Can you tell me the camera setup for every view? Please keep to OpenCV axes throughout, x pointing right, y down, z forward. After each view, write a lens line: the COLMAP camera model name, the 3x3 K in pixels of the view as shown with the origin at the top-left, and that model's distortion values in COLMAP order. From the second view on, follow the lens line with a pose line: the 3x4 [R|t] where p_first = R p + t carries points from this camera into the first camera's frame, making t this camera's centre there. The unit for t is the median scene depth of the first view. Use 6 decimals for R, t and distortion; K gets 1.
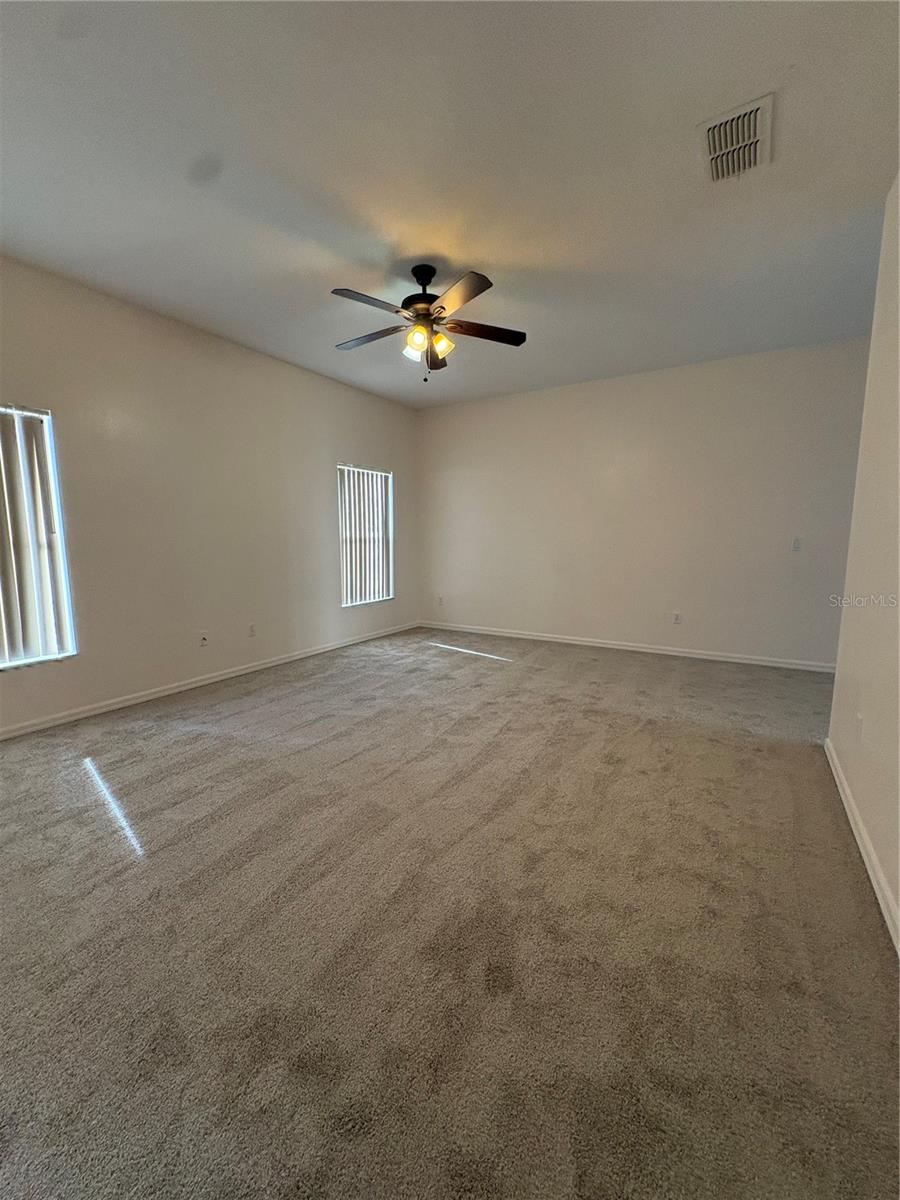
lens RADIAL K [[483.0, 0, 452.9], [0, 483.0, 599.4], [0, 0, 1]] dist [-0.001118, -0.000069]
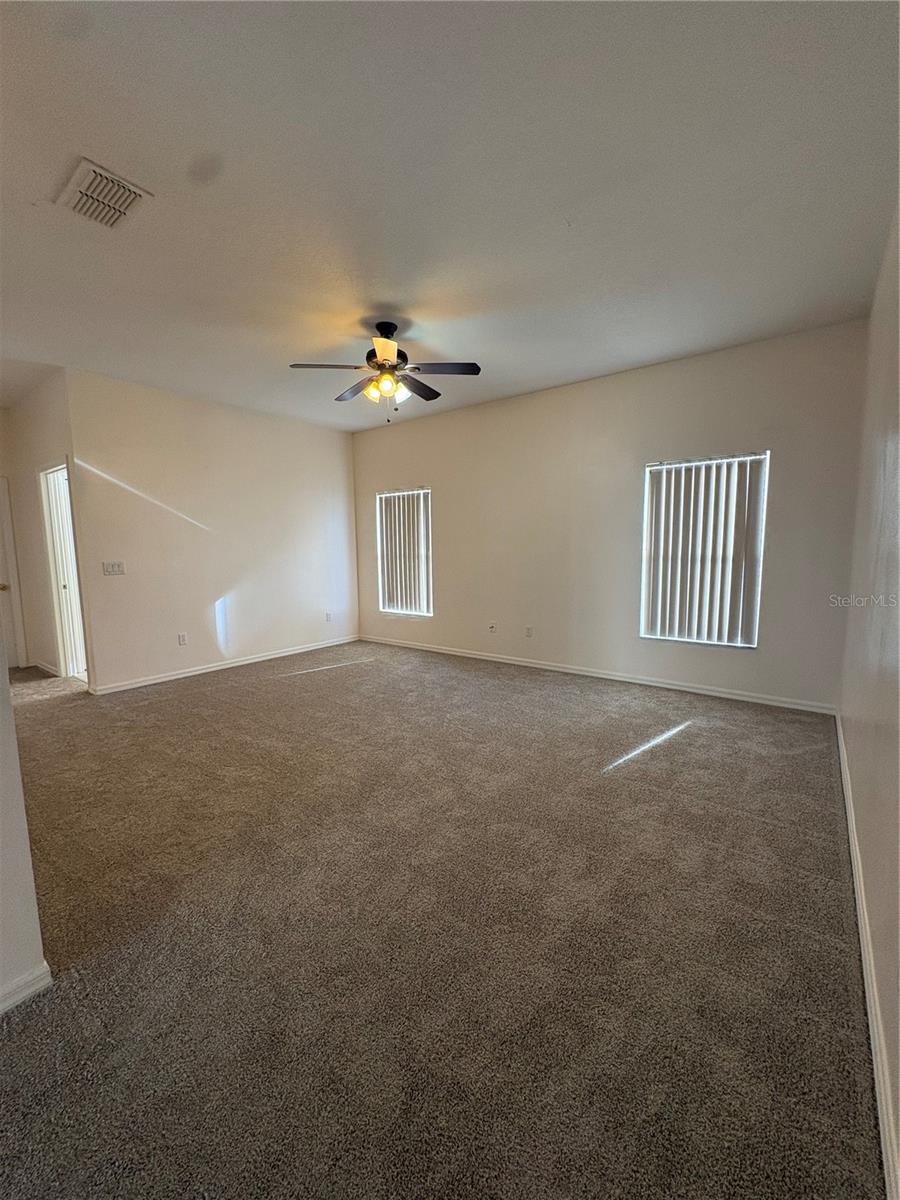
lens RADIAL K [[483.0, 0, 452.9], [0, 483.0, 599.4], [0, 0, 1]] dist [-0.001118, -0.000069]
pose [[-0.083891, 0.115364, -0.989774, 0.620744], [-0.116245, 0.985361, 0.124703, -0.115109], [0.989671, 0.125518, -0.069252, 0.724225]]
